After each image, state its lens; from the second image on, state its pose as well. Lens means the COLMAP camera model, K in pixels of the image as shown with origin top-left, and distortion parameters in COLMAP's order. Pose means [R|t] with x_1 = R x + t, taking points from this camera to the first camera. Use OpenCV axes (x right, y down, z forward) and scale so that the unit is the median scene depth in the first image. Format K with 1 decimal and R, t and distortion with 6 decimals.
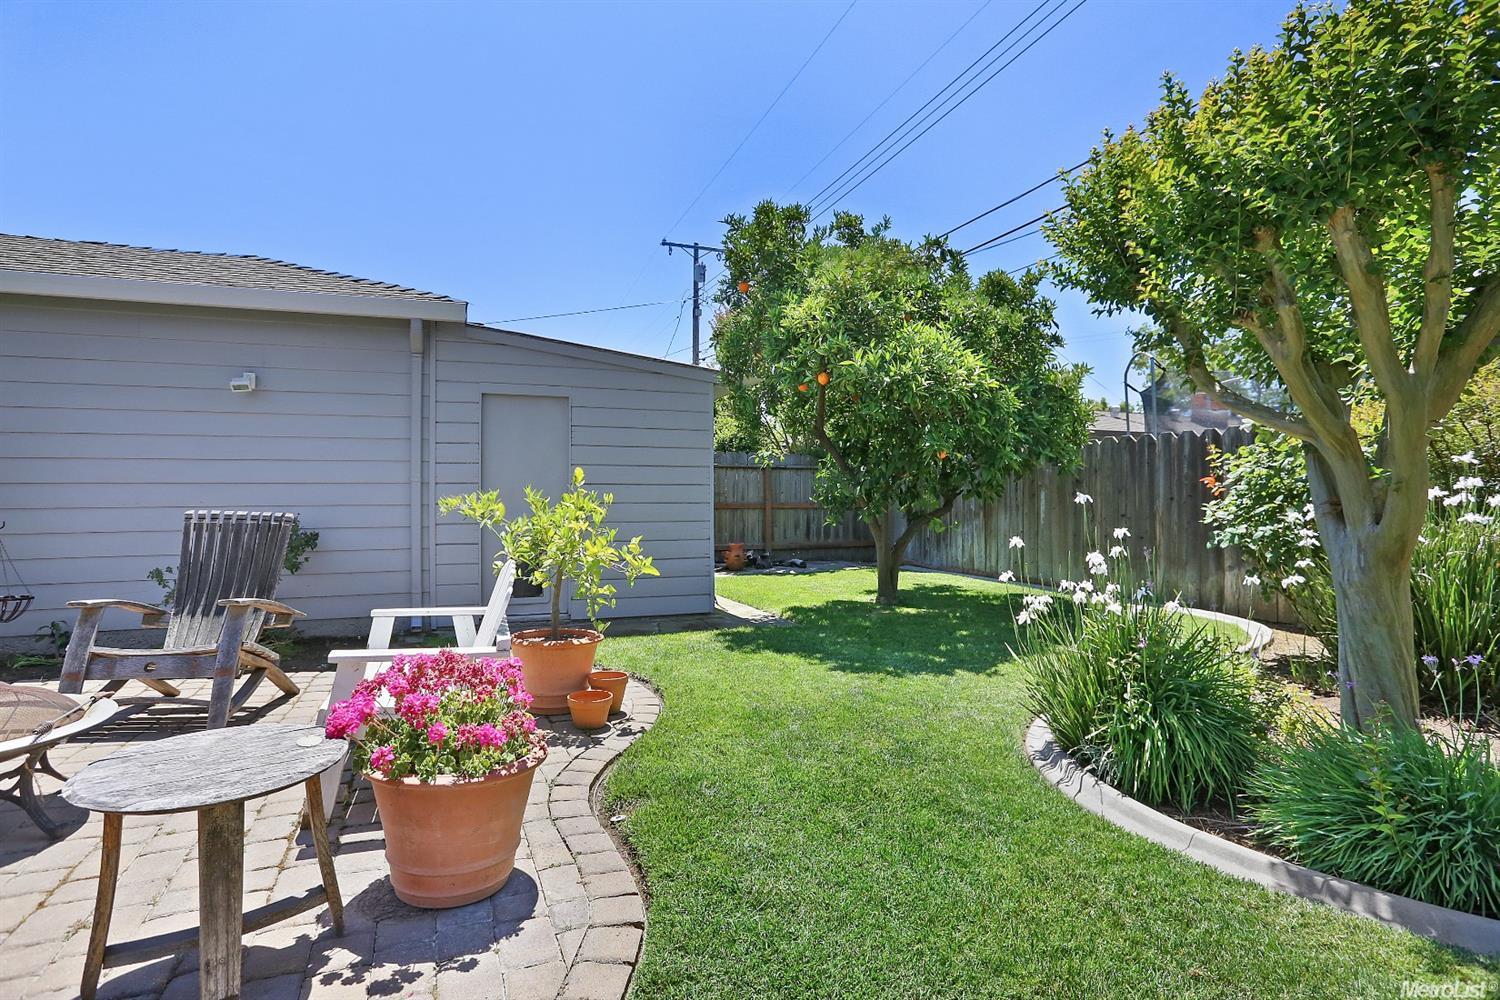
lens RADIAL K [[727.0, 0, 752.0], [0, 727.0, 499.5], [0, 0, 1]] dist [-0.034368, 0.013300]
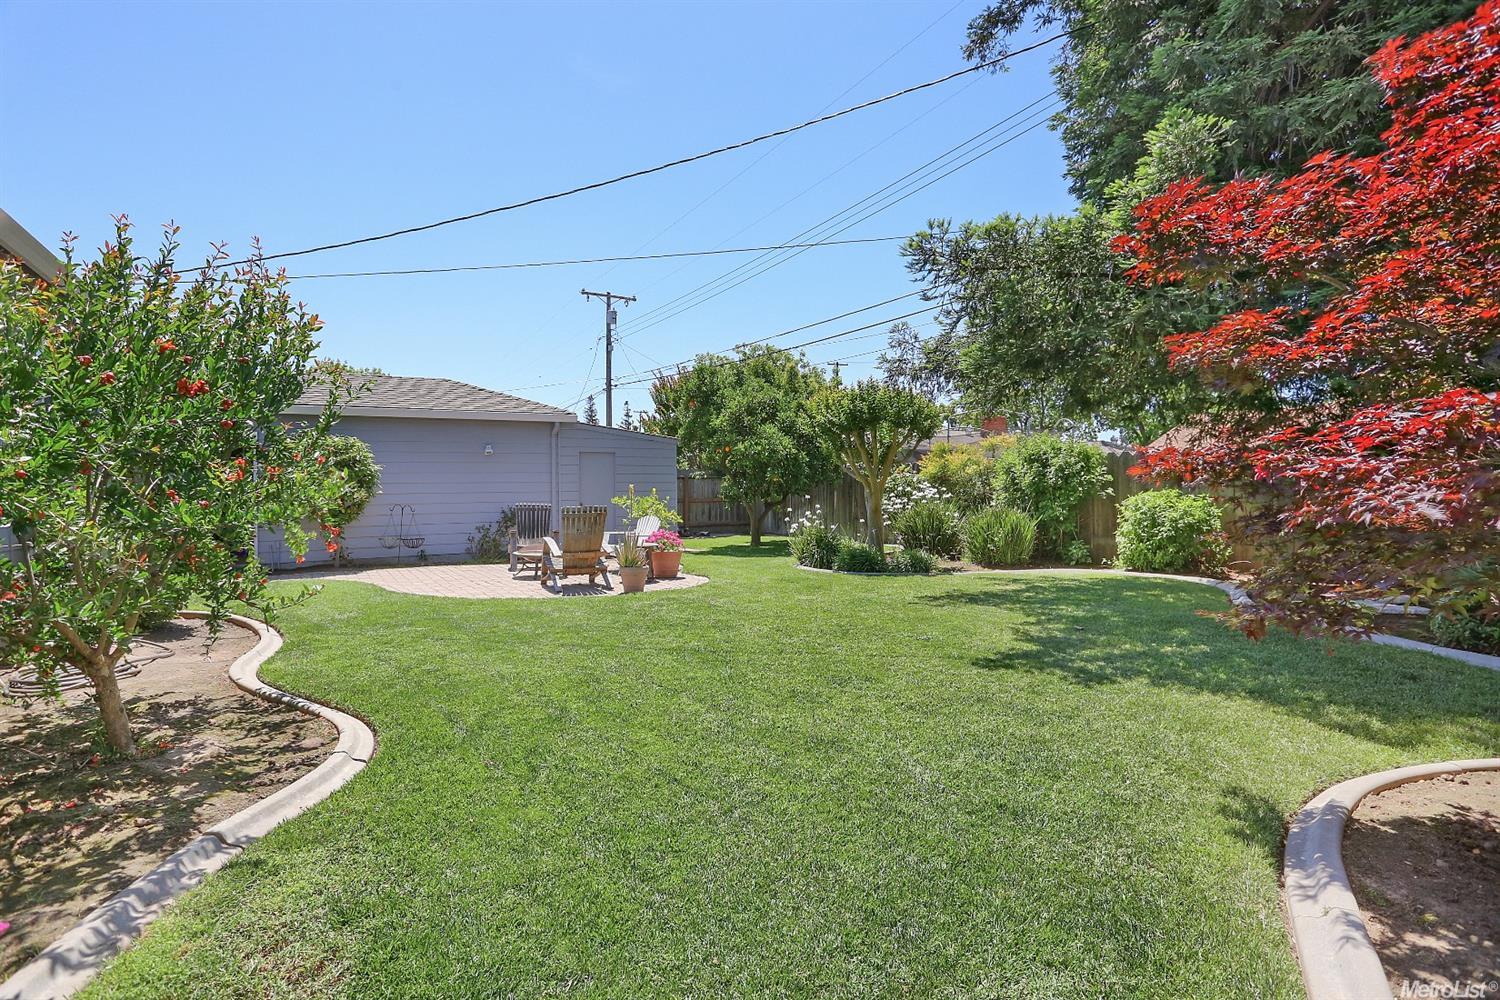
lens RADIAL K [[727.0, 0, 749.0], [0, 727.0, 497.3], [0, 0, 1]] dist [-0.034368, 0.013300]
pose [[0.986307, -0.008509, 0.164702, -0.147038], [0.007949, 0.999960, 0.004061, -0.005323], [-0.164730, -0.002696, 0.986335, -0.890323]]
